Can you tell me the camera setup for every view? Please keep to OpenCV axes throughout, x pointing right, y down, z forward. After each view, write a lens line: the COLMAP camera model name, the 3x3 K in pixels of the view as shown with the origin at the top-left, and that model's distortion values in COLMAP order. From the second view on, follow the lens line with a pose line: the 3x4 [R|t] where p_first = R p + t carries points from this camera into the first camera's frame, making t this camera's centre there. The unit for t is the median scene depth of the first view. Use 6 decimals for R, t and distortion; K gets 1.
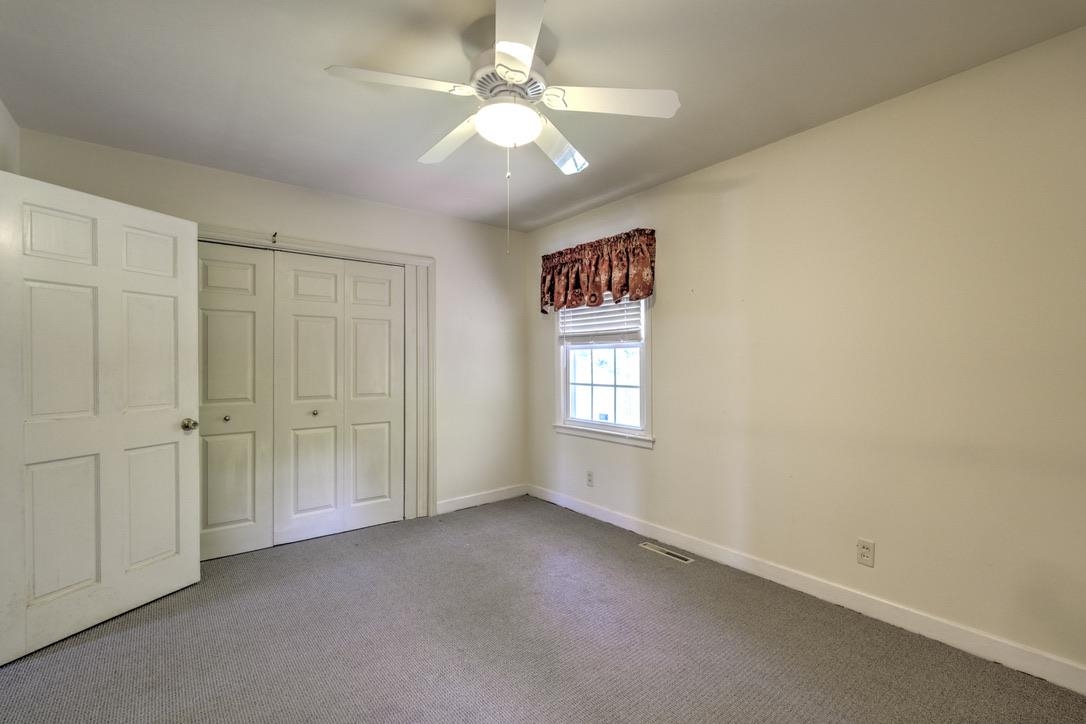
lens RADIAL K [[473.1, 0, 539.6], [0, 473.1, 359.2], [0, 0, 1]] dist [-0.001465, 0.000949]
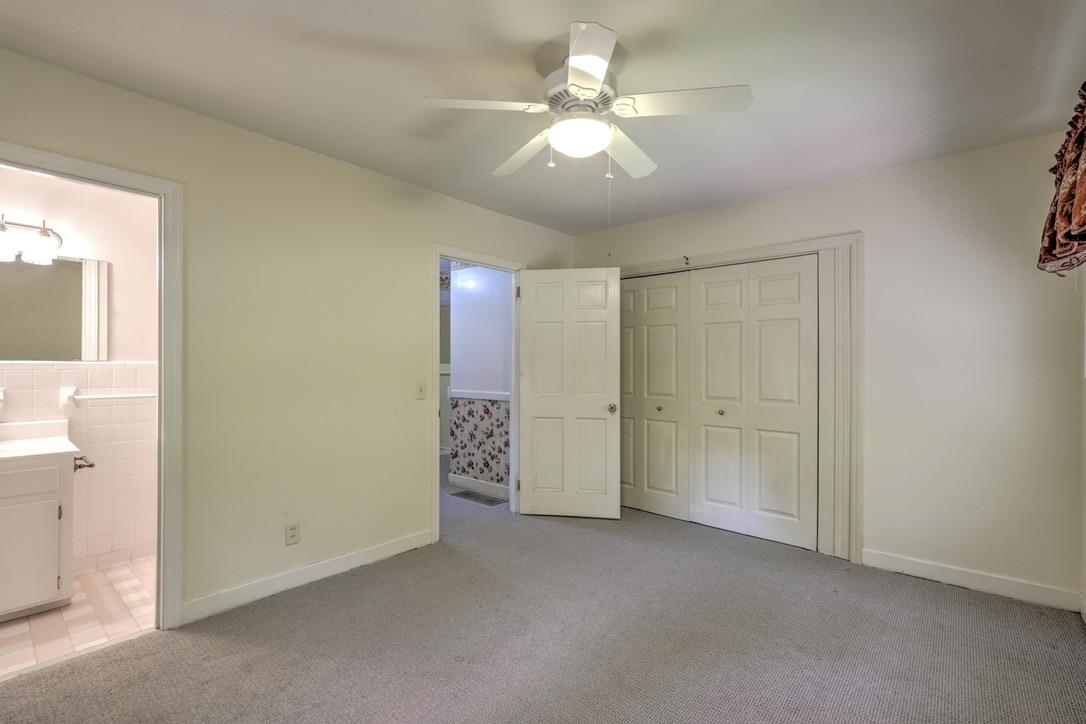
lens RADIAL K [[473.1, 0, 537.4], [0, 473.1, 365.1], [0, 0, 1]] dist [-0.001465, 0.000949]
pose [[0.194764, 0.000061, -0.980850, 0.496726], [0.001579, 0.999999, 0.000376, 0.004384], [0.980849, -0.001622, 0.194763, 0.380135]]
